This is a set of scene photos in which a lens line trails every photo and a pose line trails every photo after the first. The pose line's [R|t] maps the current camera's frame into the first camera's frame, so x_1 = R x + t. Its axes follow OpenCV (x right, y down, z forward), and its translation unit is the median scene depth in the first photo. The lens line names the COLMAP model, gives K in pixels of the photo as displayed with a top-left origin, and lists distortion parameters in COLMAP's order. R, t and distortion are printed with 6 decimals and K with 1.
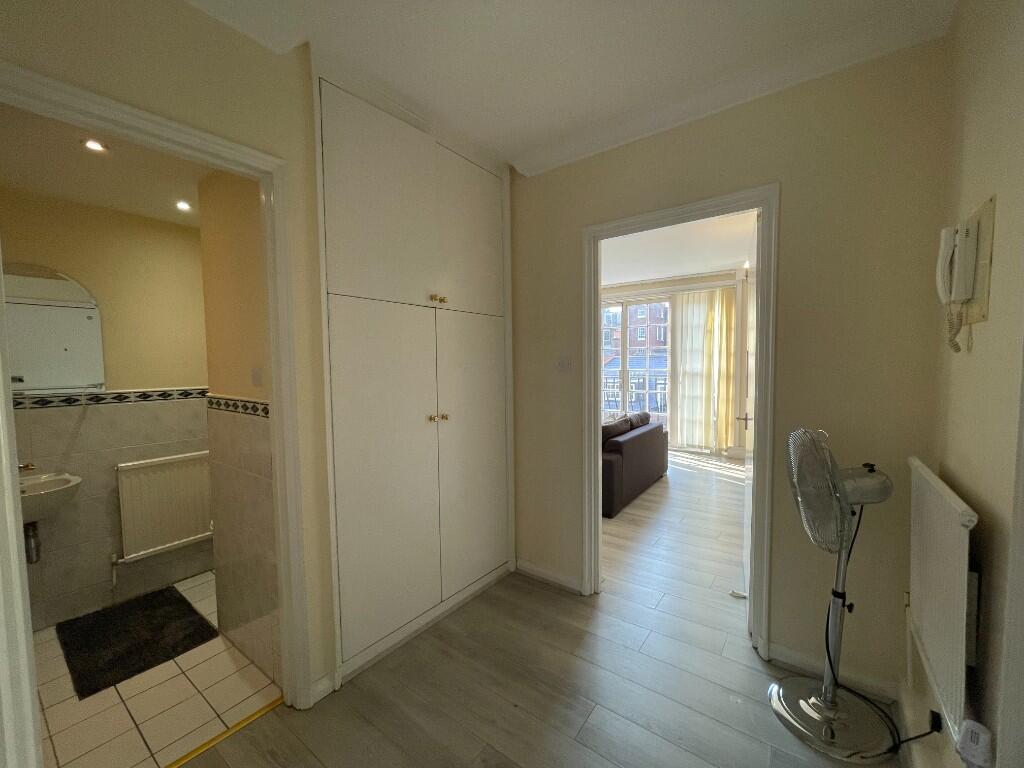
lens RADIAL K [[406.4, 0, 512.0], [0, 406.4, 384.0], [0, 0, 1]] dist [-0.001619, -0.000247]
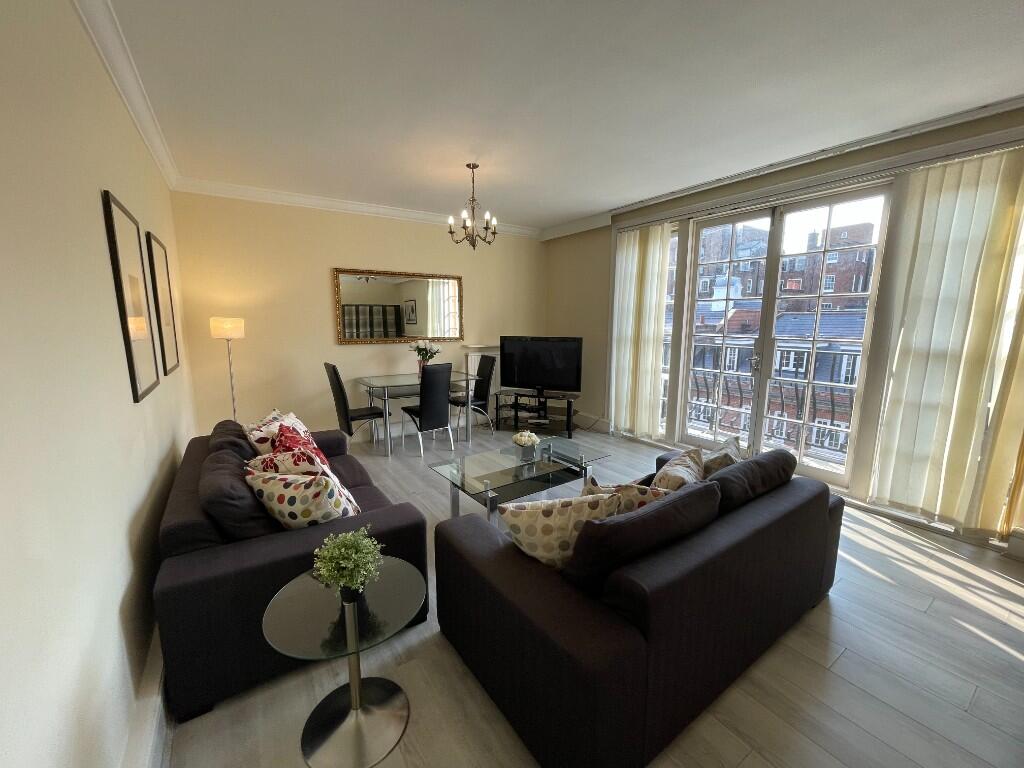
lens RADIAL K [[406.4, 0, 512.0], [0, 406.4, 384.0], [0, 0, 1]] dist [-0.001619, -0.000247]
pose [[0.940125, 0.063143, -0.334931, 0.164847], [-0.021625, 0.991760, 0.126271, -0.039859], [0.340144, -0.111468, 0.933743, 0.426221]]
